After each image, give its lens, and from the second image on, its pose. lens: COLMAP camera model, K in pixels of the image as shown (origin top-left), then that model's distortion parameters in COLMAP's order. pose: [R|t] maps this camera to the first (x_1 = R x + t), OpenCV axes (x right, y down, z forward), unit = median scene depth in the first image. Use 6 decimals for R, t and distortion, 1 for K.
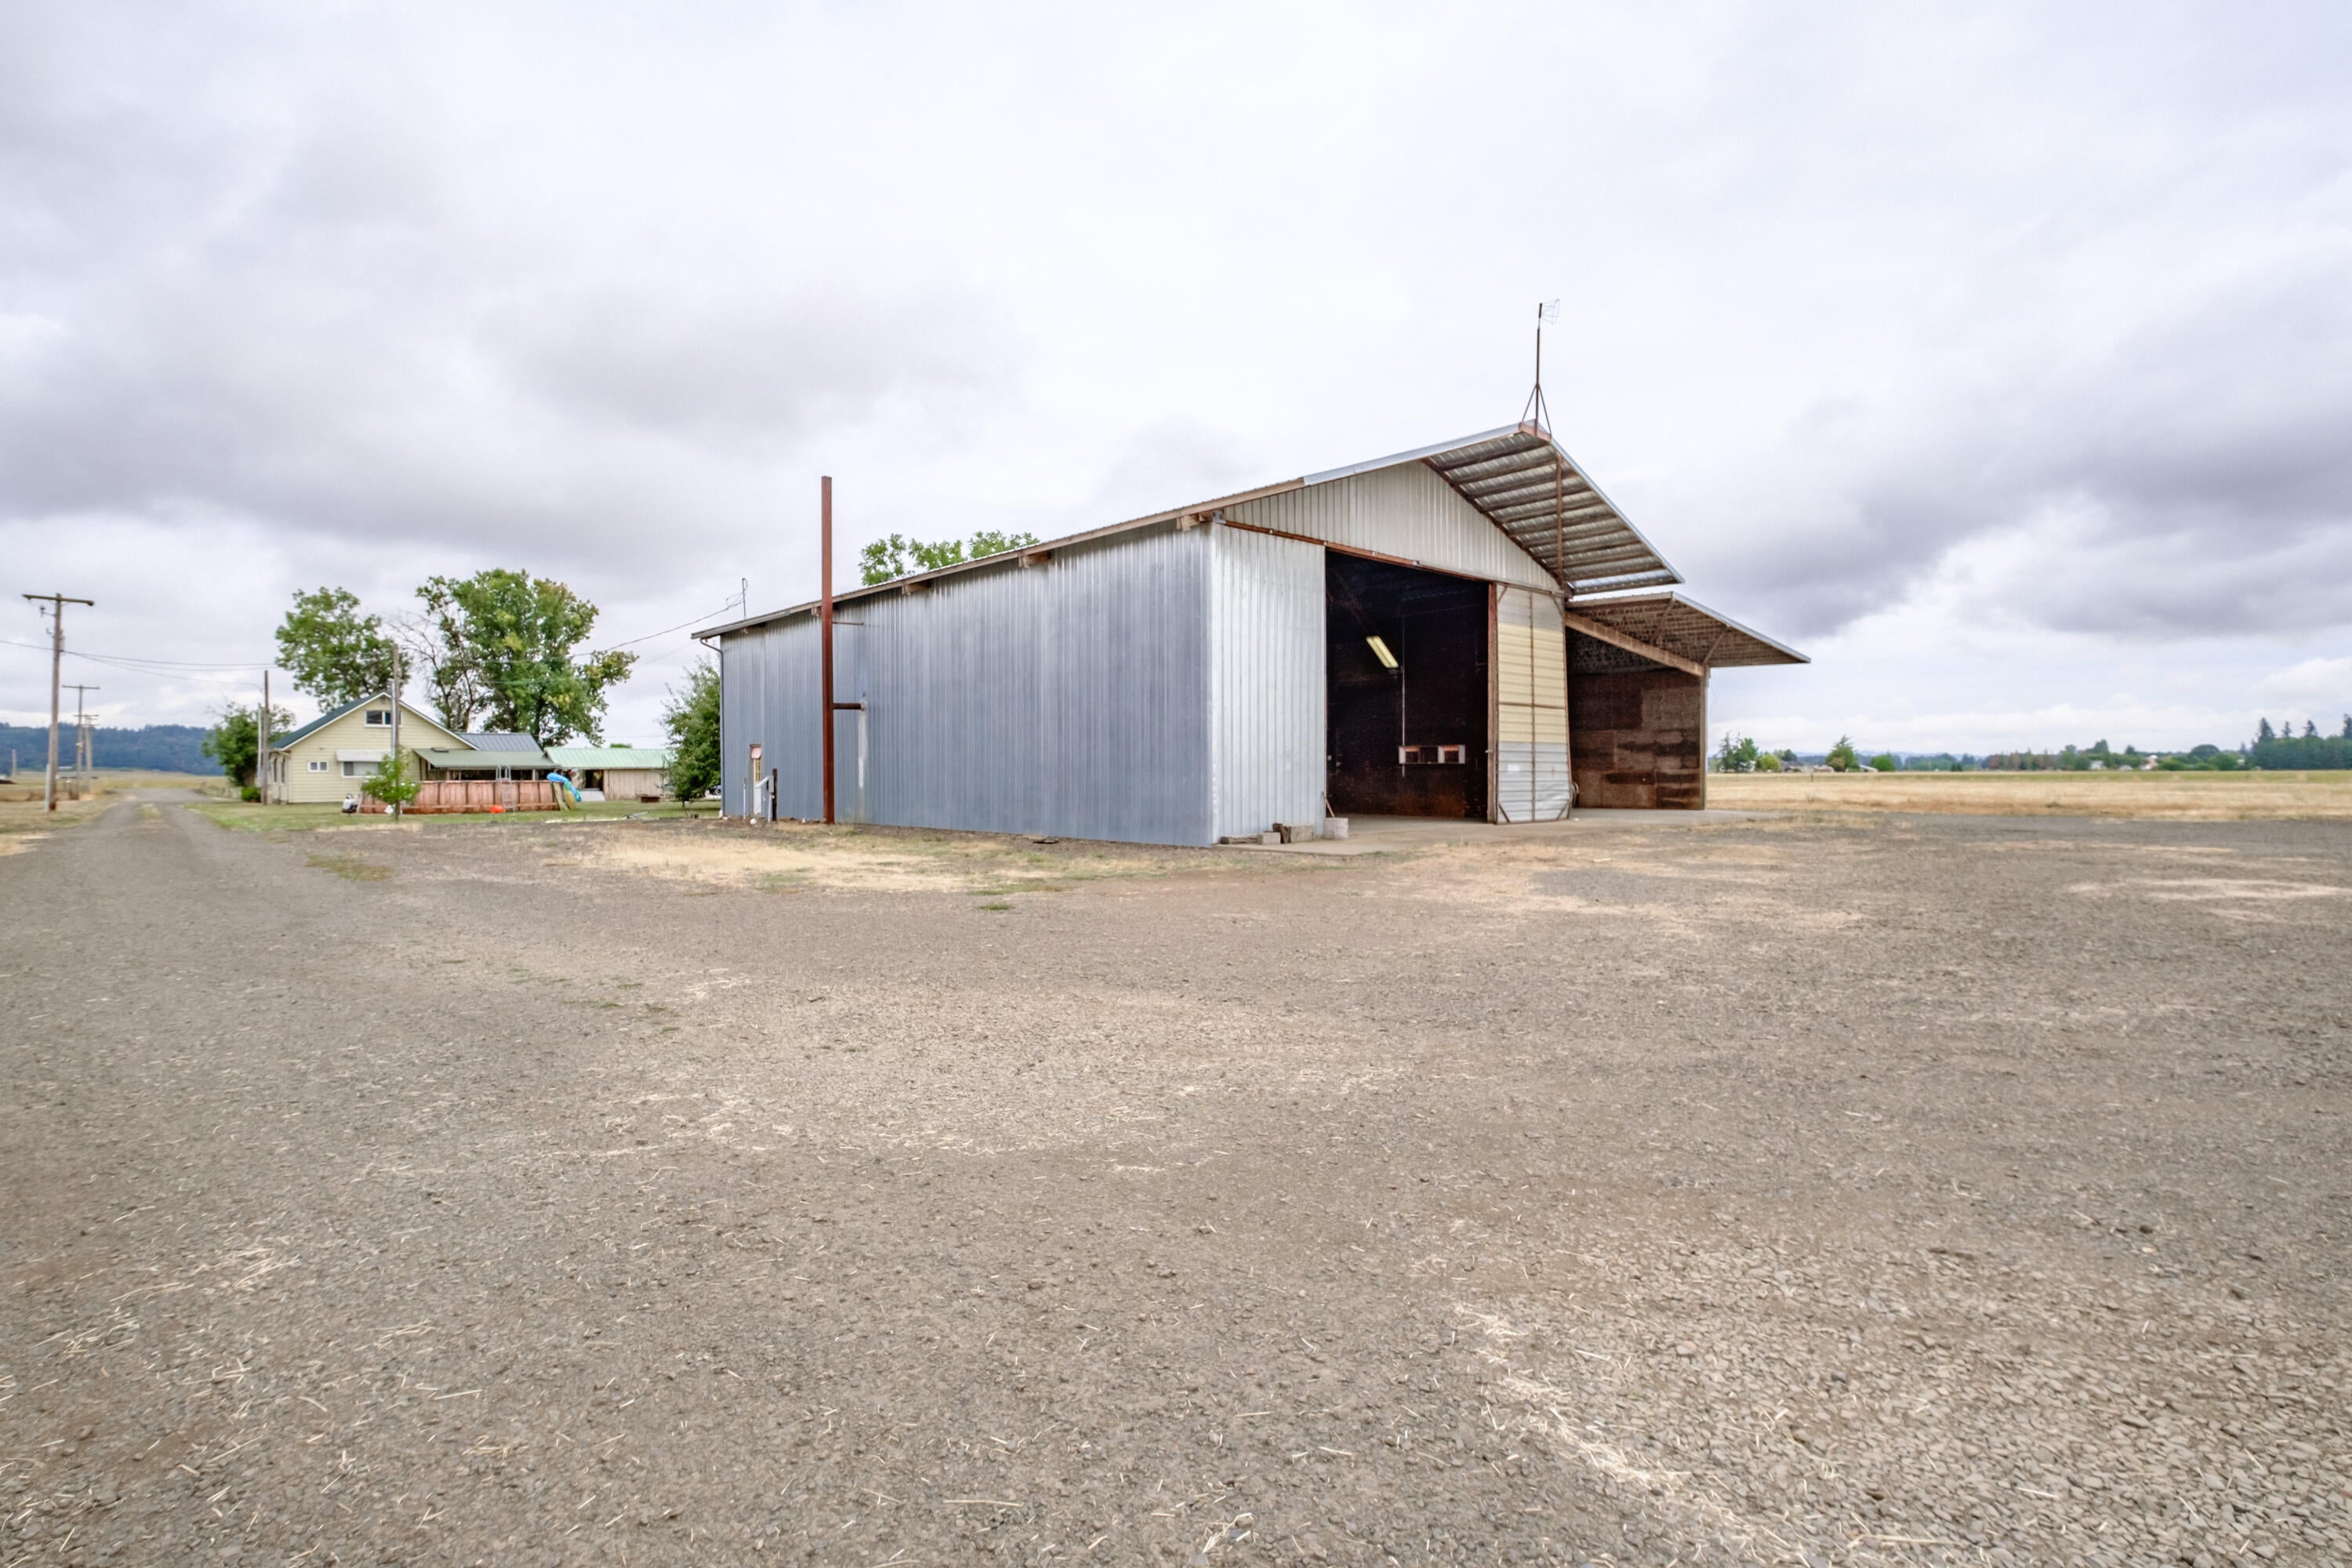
lens RADIAL K [[1110.6, 0, 1153.0], [0, 1110.6, 784.4], [0, 0, 1]] dist [-0.001260, -0.000122]
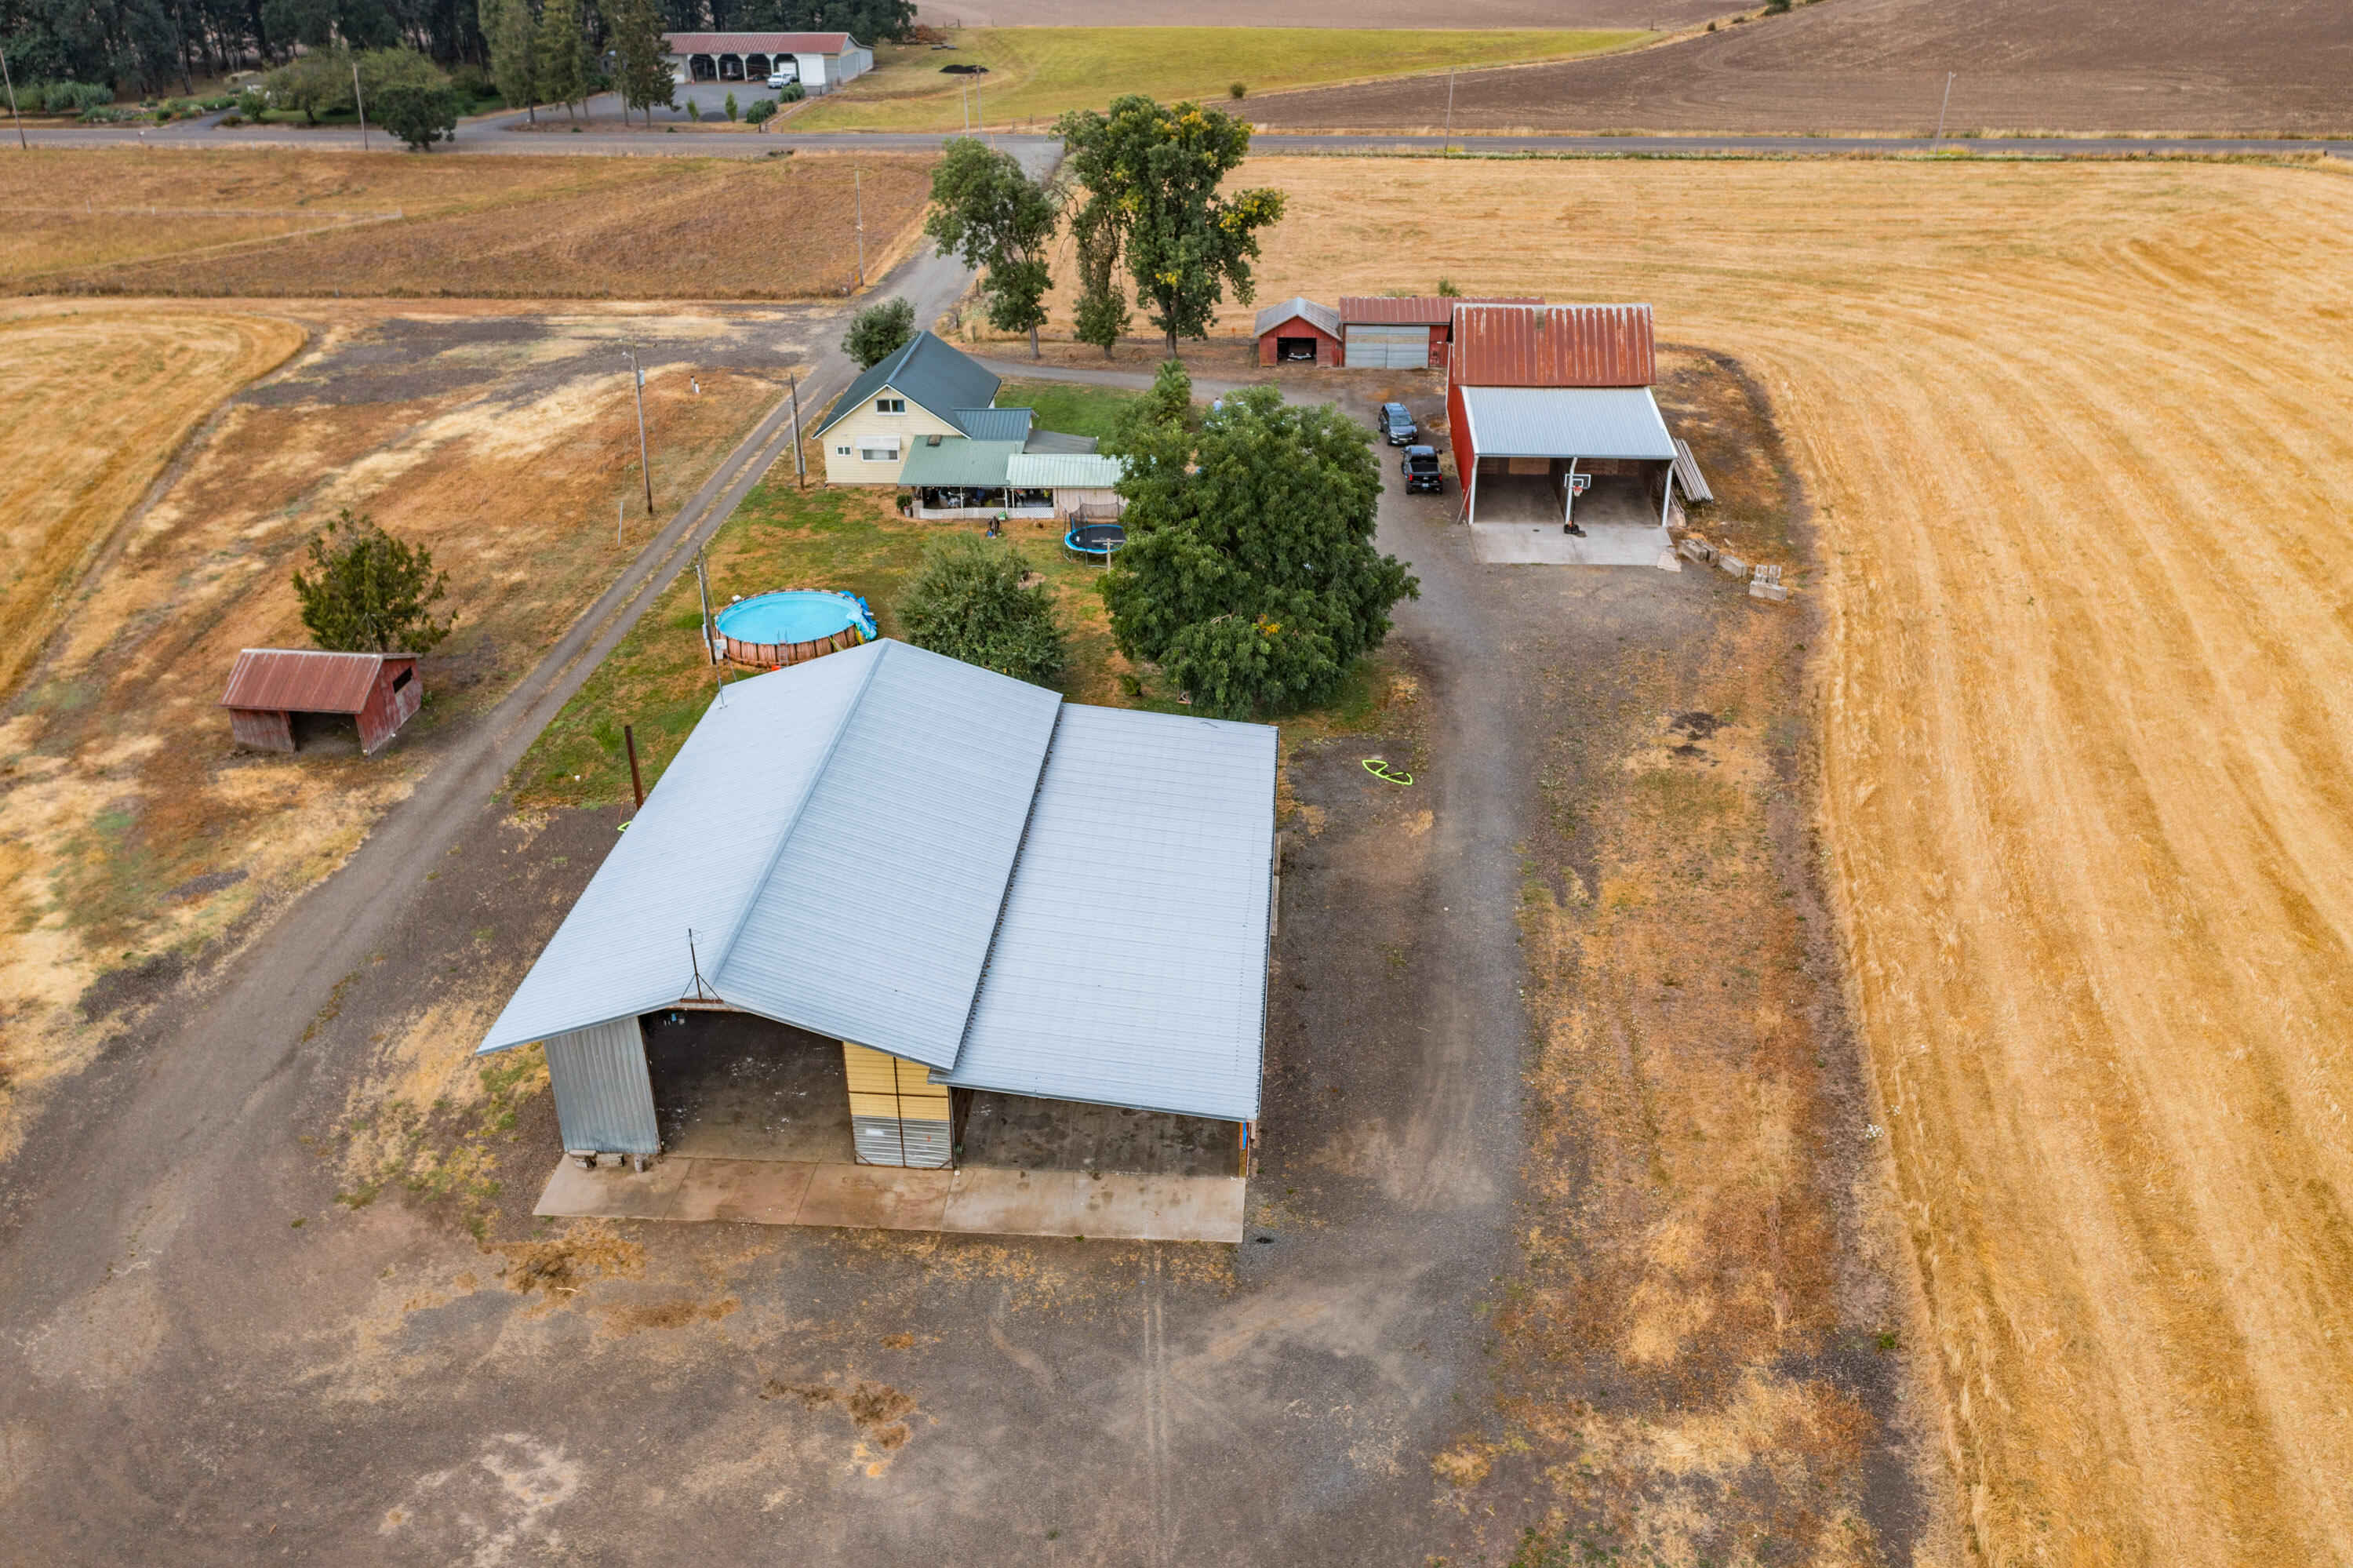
lens RADIAL K [[1890.6, 0, 1167.3], [0, 1890.6, 782.5], [0, 0, 1]] dist [-0.003476, 0.002489]
pose [[0.684470, 0.335798, -0.647102, 1.837529], [-0.003860, 0.889264, 0.457379, -1.381757], [0.729031, -0.310564, 0.609970, 0.014229]]
